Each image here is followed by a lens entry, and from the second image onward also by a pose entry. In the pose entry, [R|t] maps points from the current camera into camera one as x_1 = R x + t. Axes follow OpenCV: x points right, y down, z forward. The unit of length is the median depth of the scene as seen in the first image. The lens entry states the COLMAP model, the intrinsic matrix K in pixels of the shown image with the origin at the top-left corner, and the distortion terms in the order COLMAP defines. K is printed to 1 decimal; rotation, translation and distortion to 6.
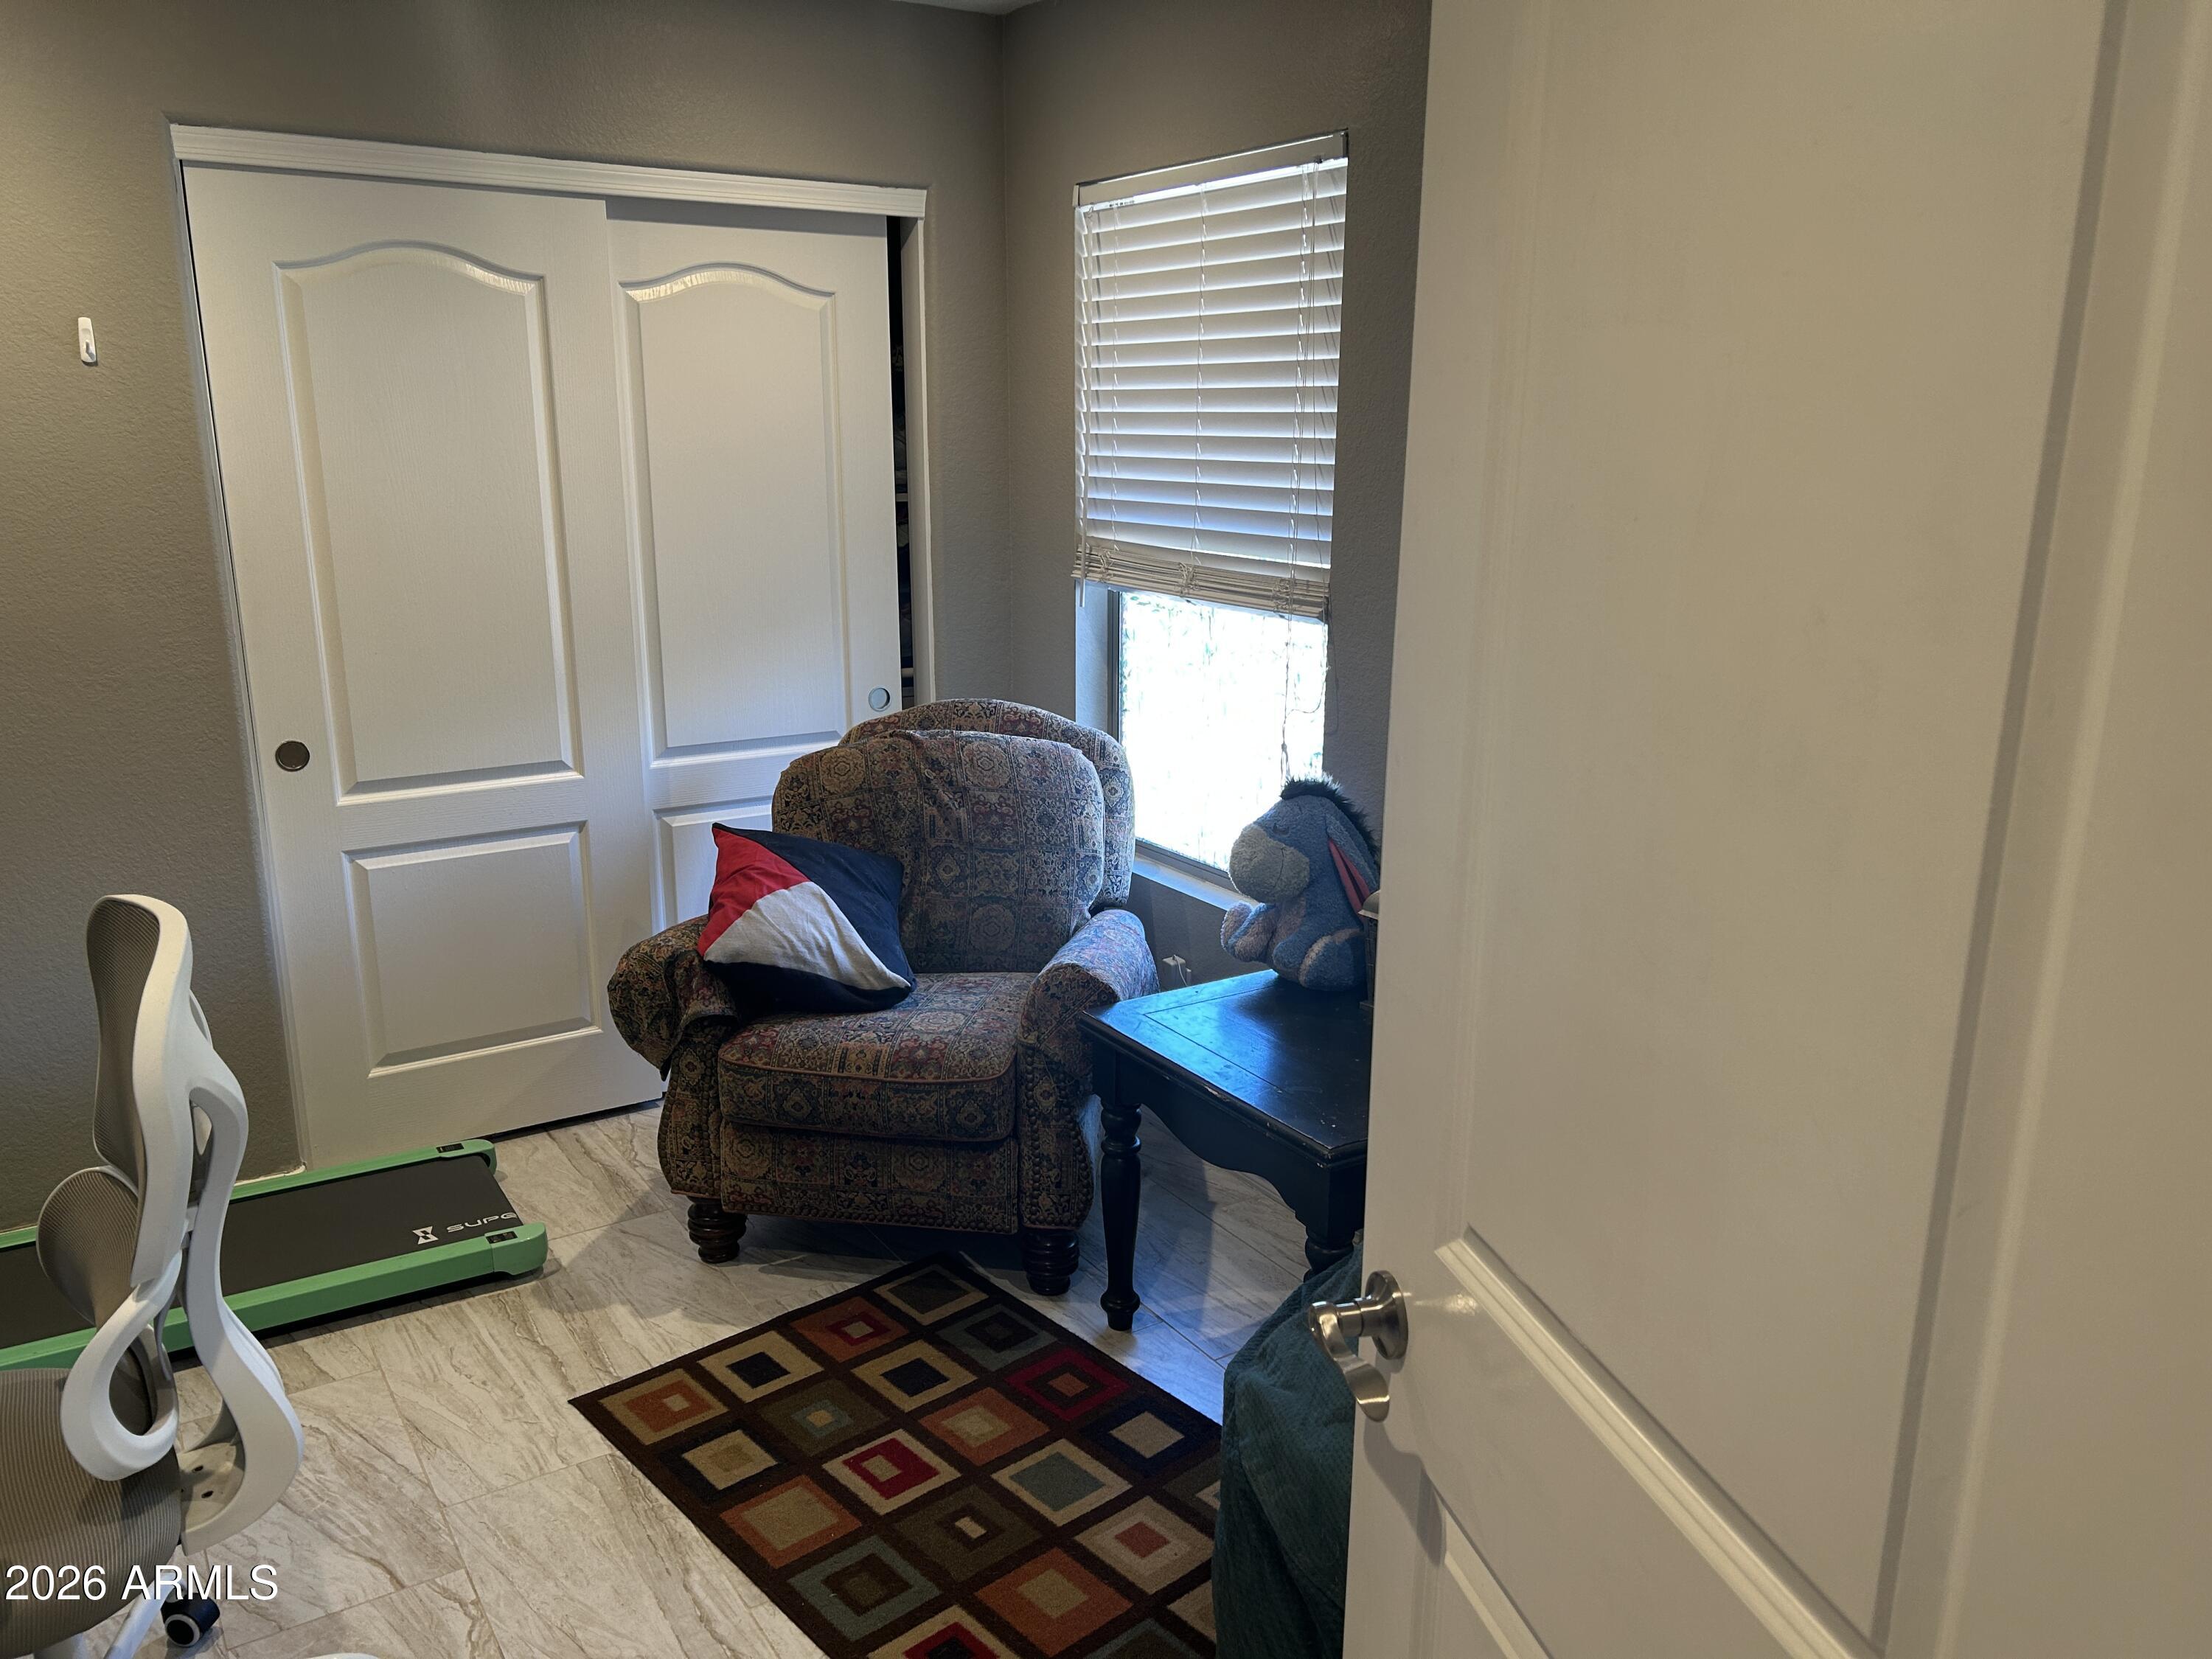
lens RADIAL K [[1662.3, 0, 1104.9], [0, 1662.3, 828.8], [0, 0, 1]] dist [0.044159, -0.045766]
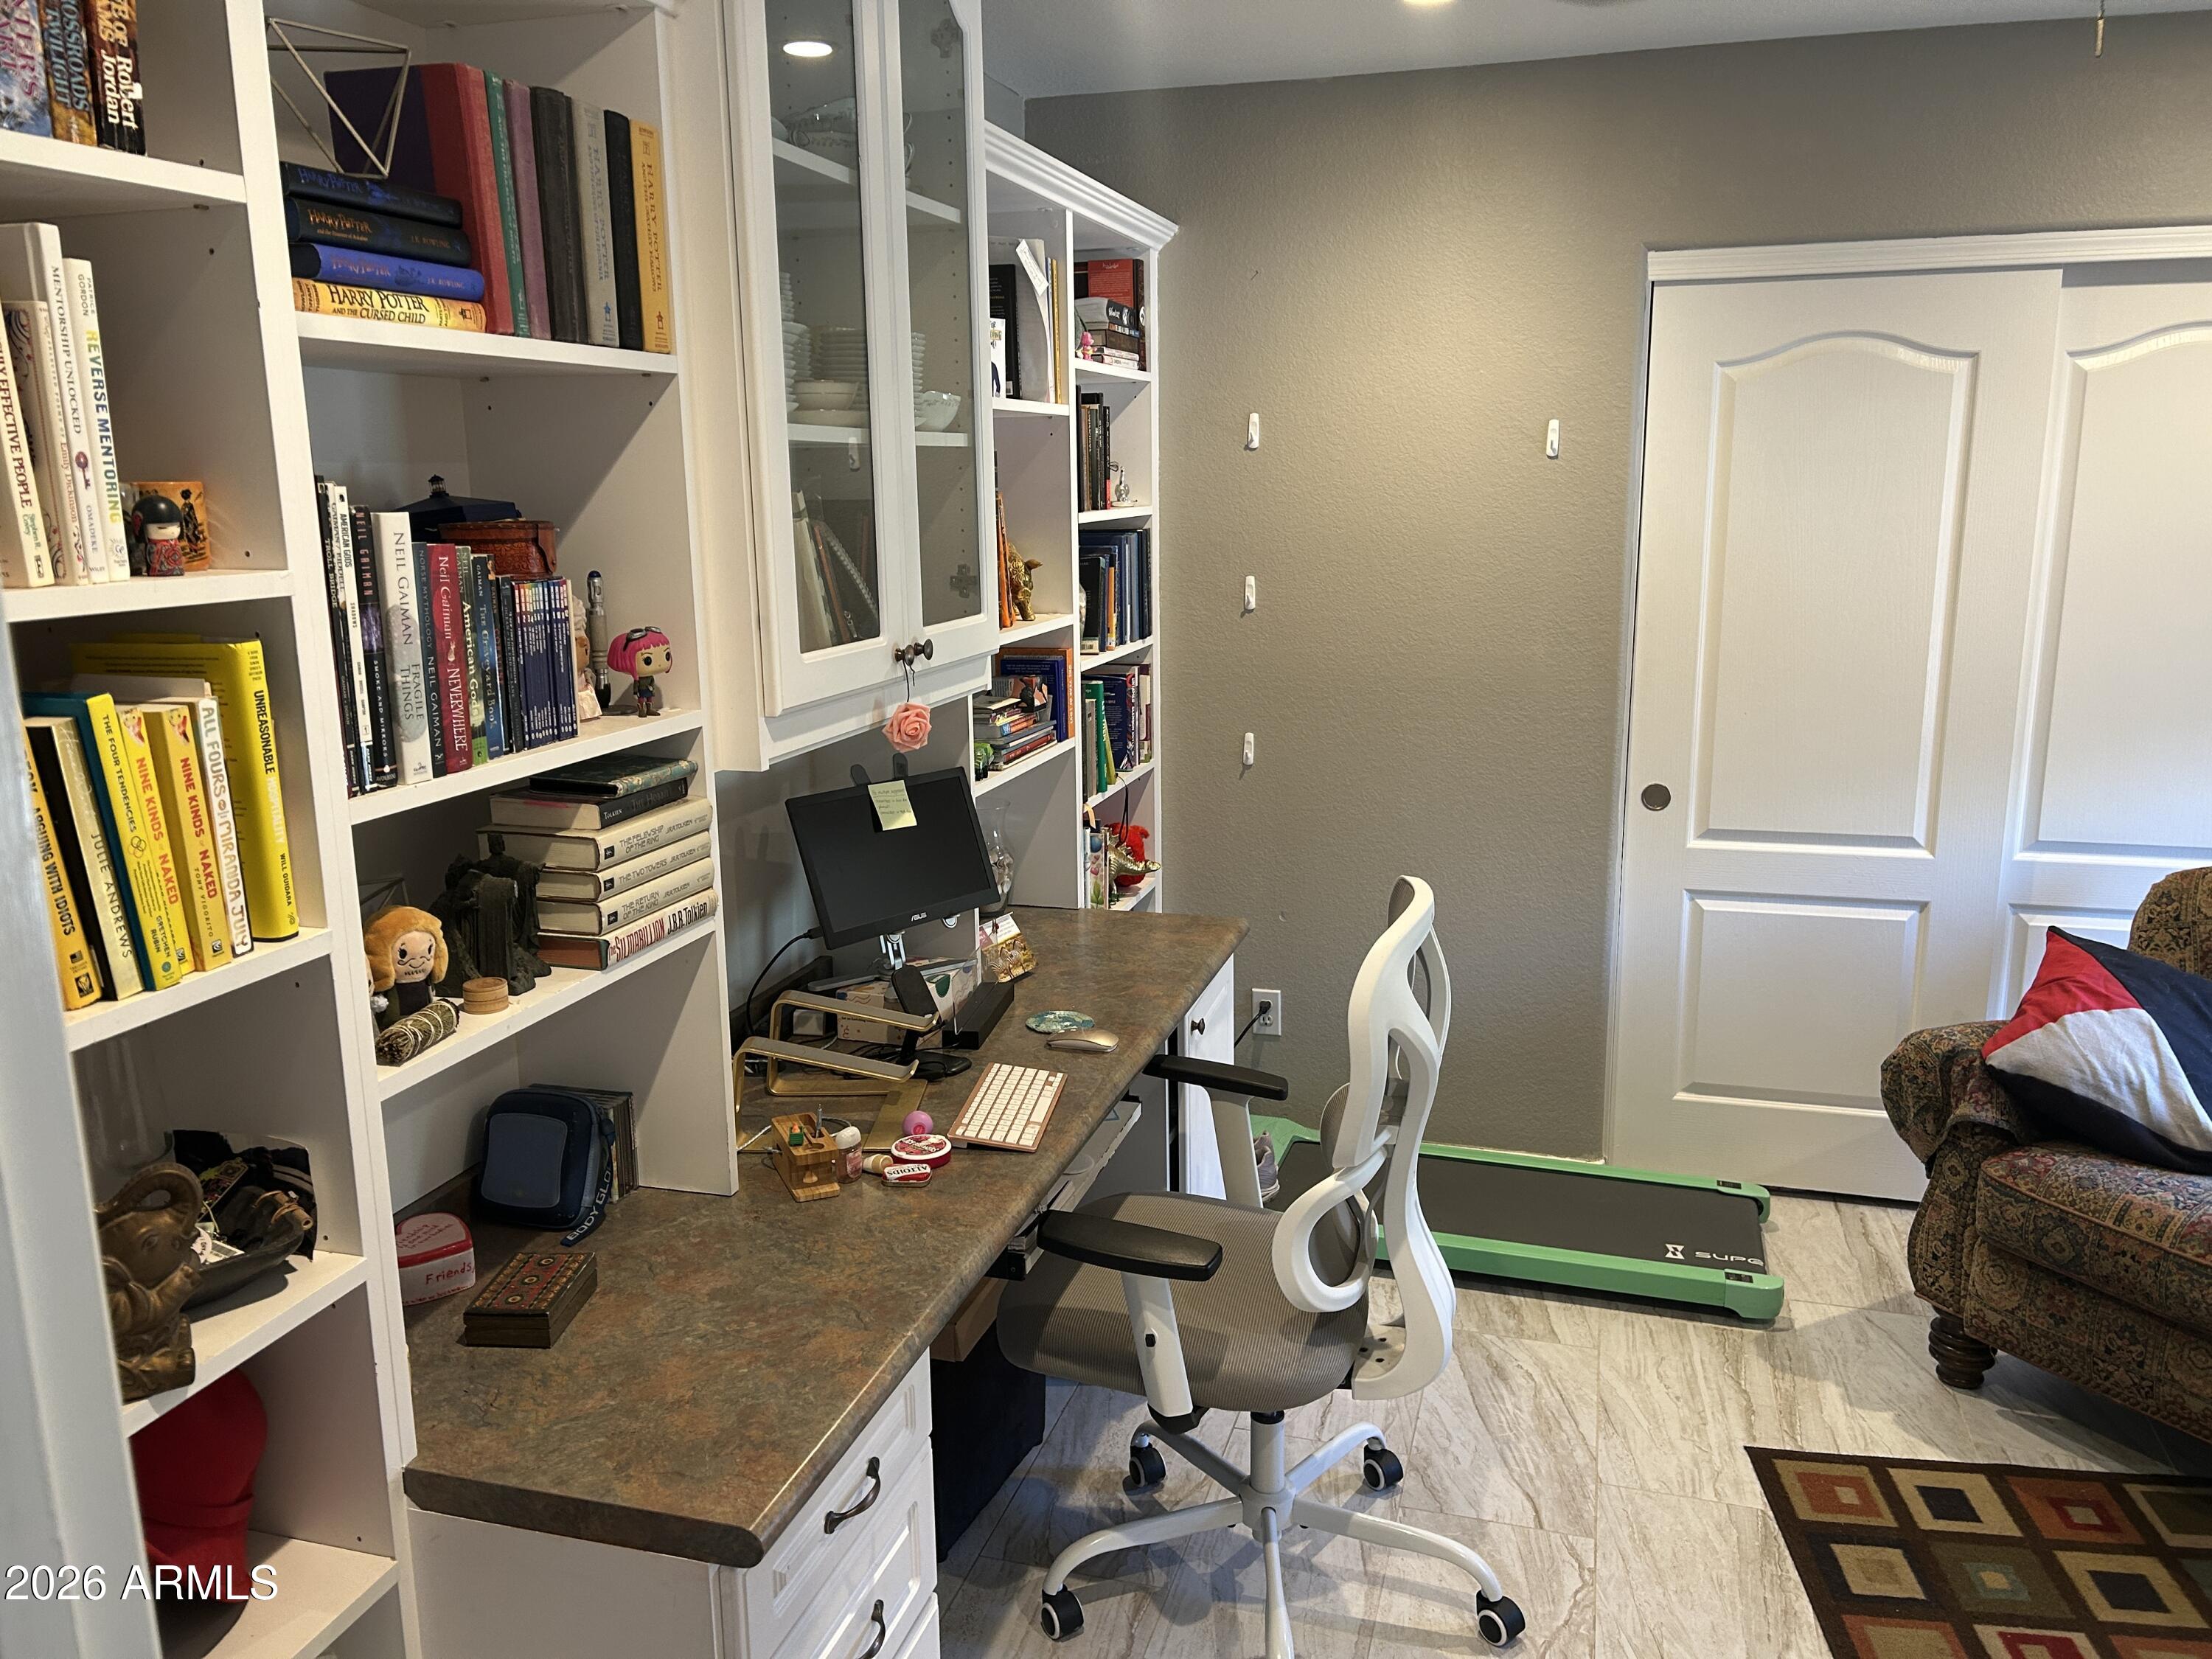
lens RADIAL K [[1662.3, 0, 1108.3], [0, 1662.3, 811.9], [0, 0, 1]] dist [0.044159, -0.045766]
pose [[0.648293, 0.134340, -0.749445, 0.127960], [-0.170369, 0.984948, 0.029180, -0.004460], [0.742085, 0.108765, 0.661423, -0.010307]]
